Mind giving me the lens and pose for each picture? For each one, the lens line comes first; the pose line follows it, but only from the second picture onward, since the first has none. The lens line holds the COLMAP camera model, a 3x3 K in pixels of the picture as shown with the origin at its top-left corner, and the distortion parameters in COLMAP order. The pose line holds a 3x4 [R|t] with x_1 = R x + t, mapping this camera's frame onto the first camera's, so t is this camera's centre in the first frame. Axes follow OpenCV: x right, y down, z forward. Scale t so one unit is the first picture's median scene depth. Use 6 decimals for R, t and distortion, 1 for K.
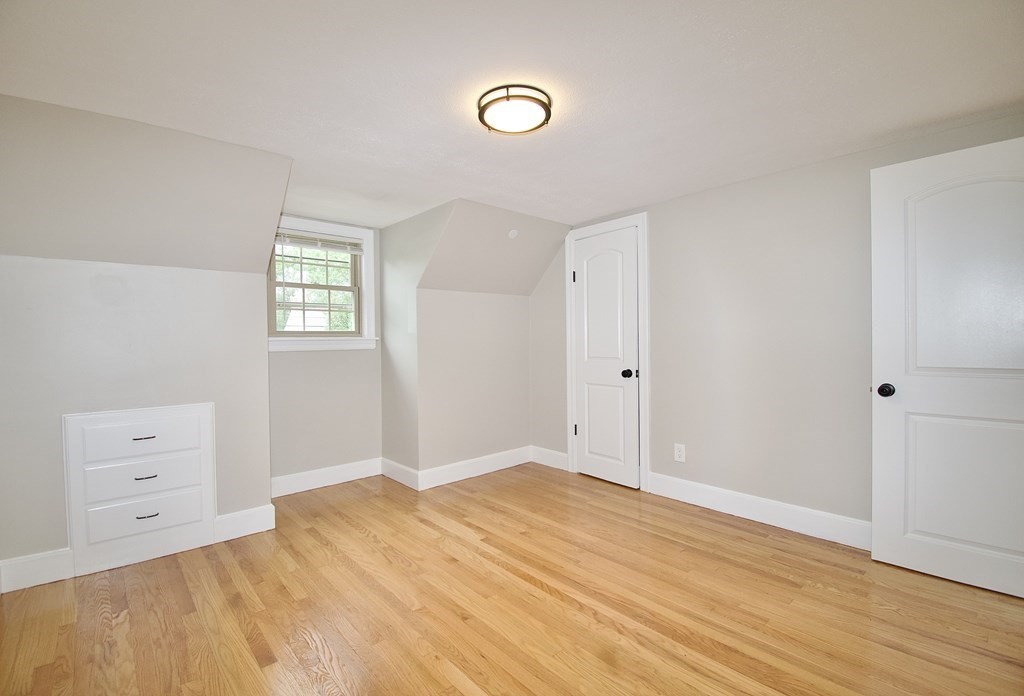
lens RADIAL K [[459.0, 0, 512.0], [0, 459.0, 348.0], [0, 0, 1]] dist [-0.004698, -0.000563]
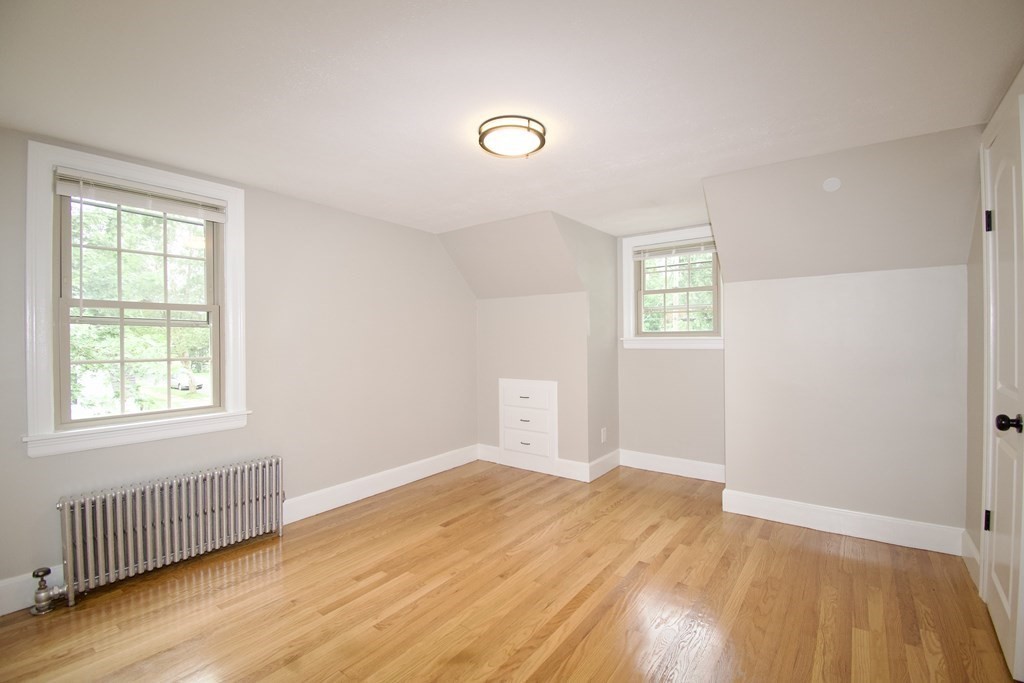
lens RADIAL K [[452.3, 0, 517.3], [0, 452.3, 341.5], [0, 0, 1]] dist [0.024999, -0.027406]
pose [[0.205459, 0.021215, -0.978436, 0.752337], [-0.011151, 0.999751, 0.019336, -0.040119], [0.978602, 0.006937, 0.205644, 0.551285]]
